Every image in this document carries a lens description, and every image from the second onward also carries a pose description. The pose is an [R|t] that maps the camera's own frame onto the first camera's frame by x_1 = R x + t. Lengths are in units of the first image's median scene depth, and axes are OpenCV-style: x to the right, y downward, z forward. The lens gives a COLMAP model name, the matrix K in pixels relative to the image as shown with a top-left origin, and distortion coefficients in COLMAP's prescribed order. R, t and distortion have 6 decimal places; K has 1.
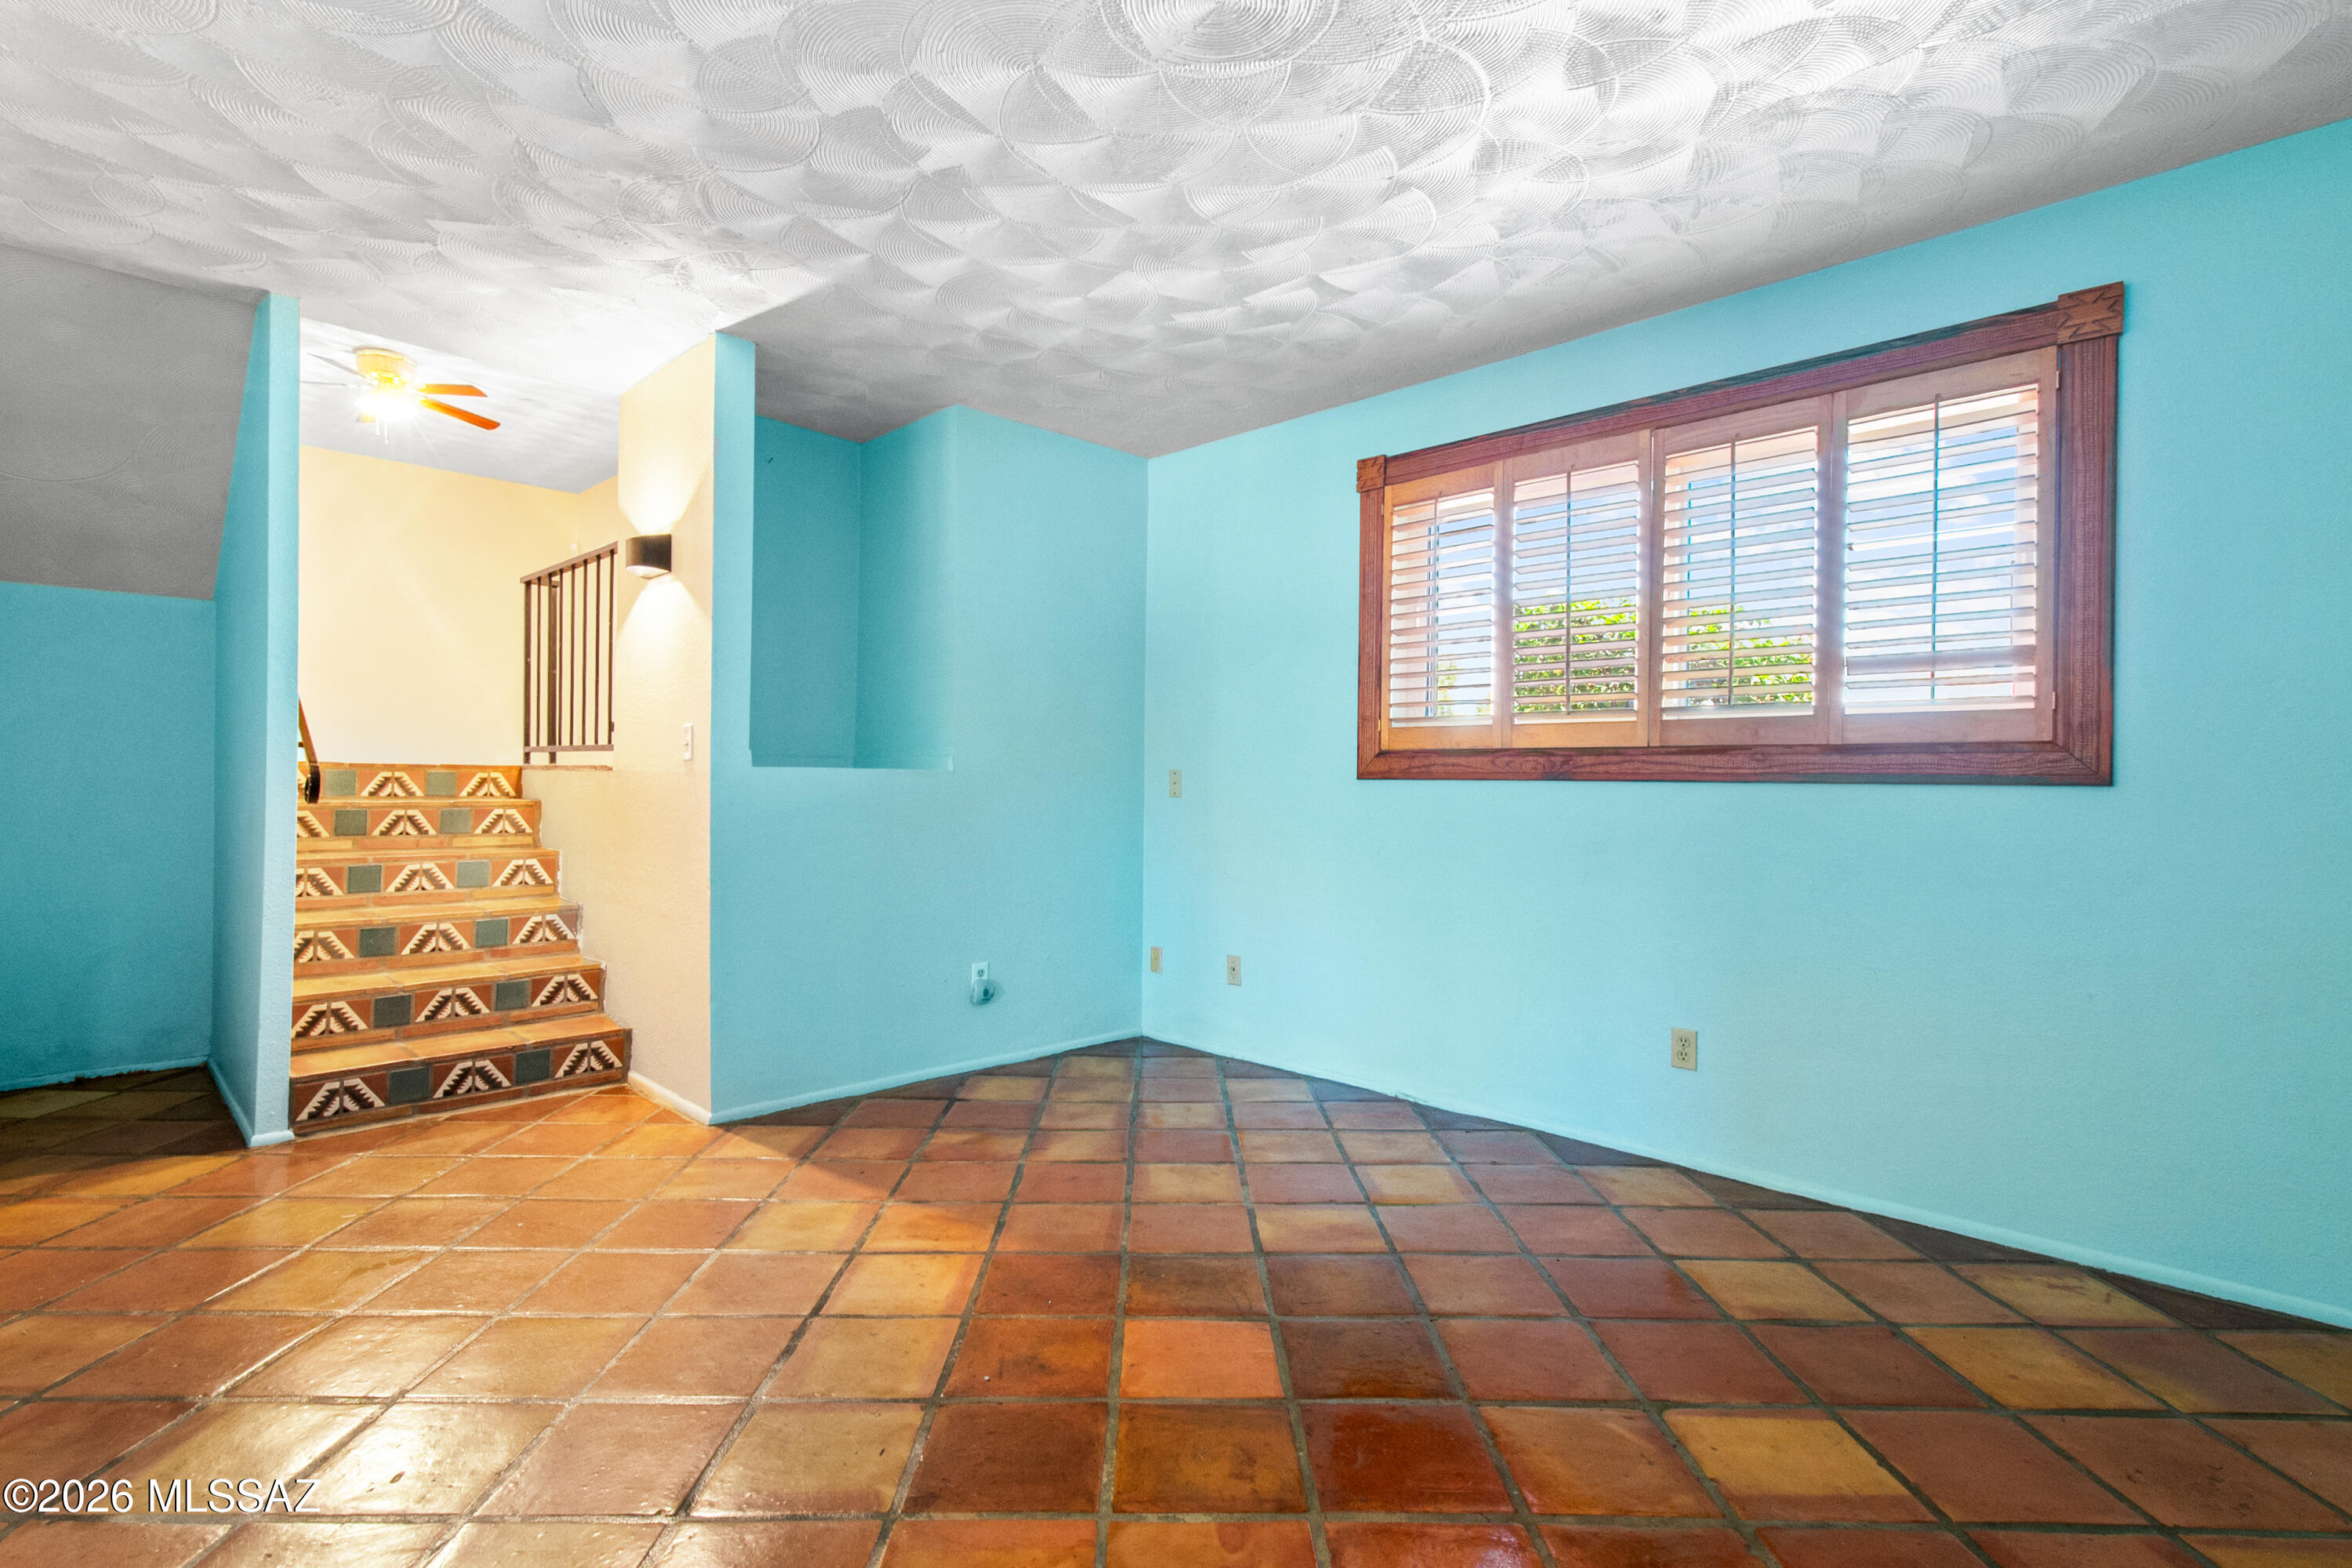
lens RADIAL K [[1098.4, 0, 1175.9], [0, 1098.4, 782.7], [0, 0, 1]] dist [0.018689, -0.000018]
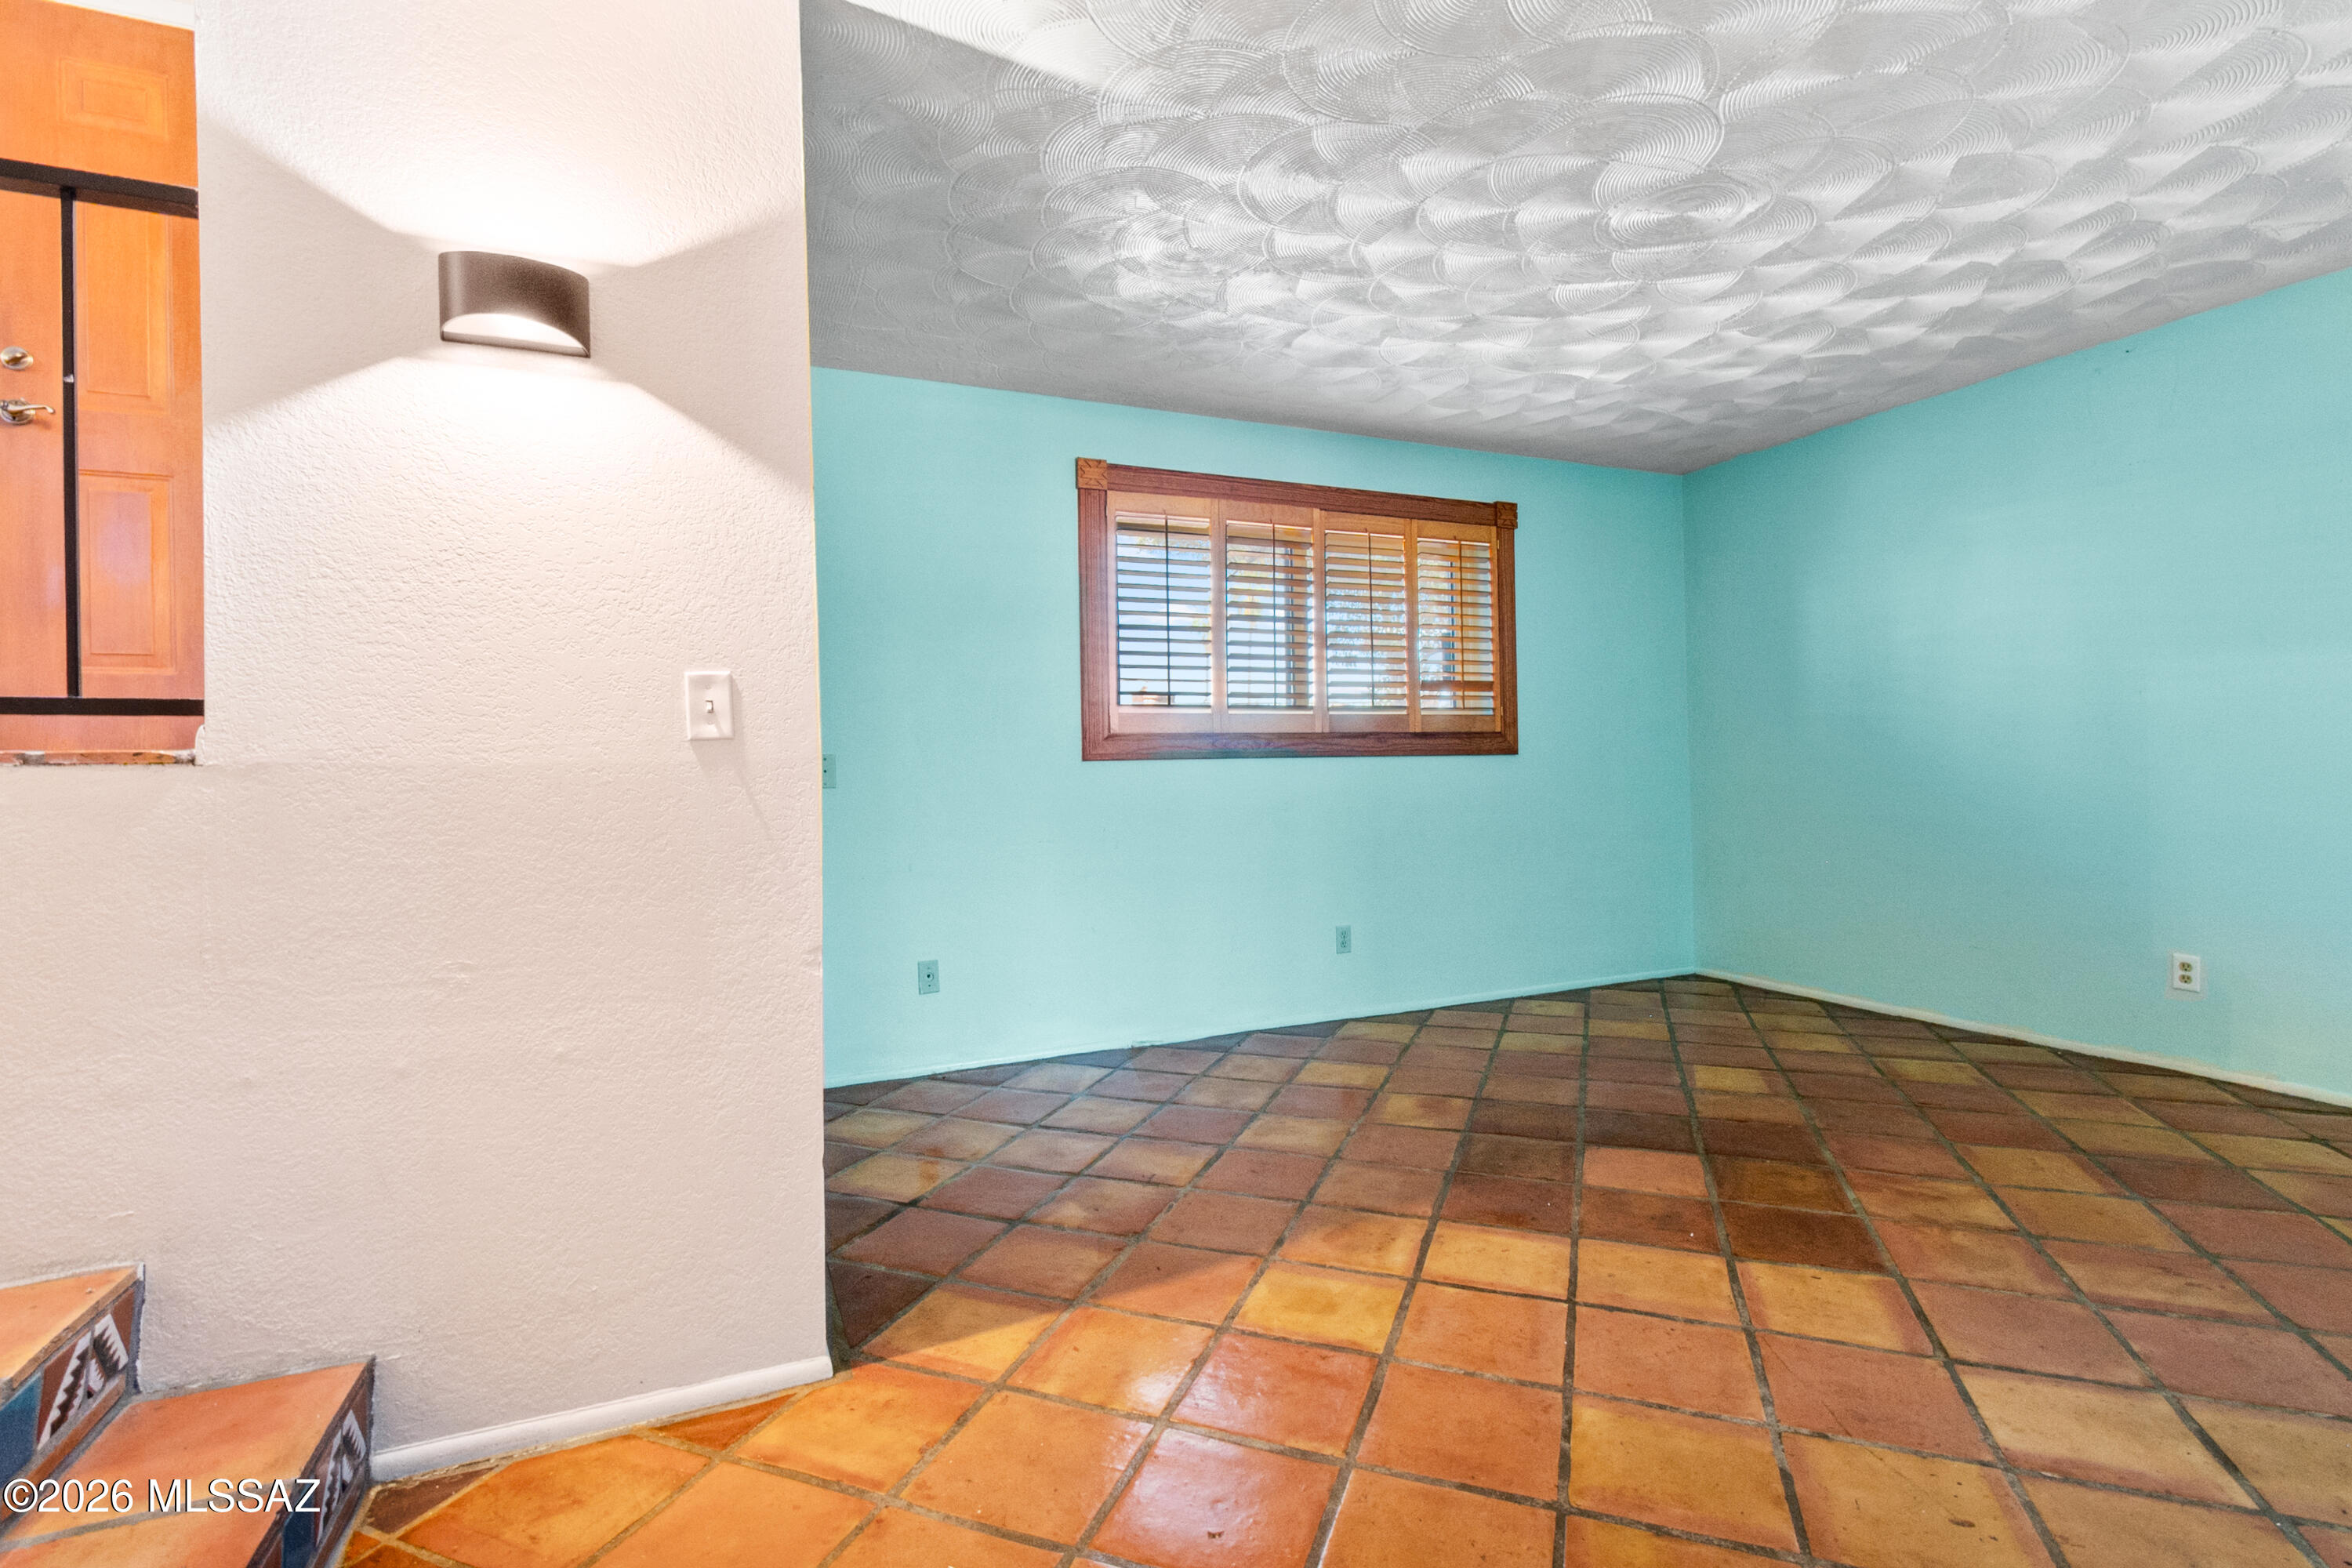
lens RADIAL K [[1060.0, 0, 1175.1], [0, 1060.0, 765.8], [0, 0, 1]] dist [0.002296, -0.000711]
pose [[0.386365, -0.019015, 0.922150, -0.972300], [0.023057, 0.999674, 0.010953, -0.009688], [-0.922058, 0.017031, 0.386678, 0.697135]]
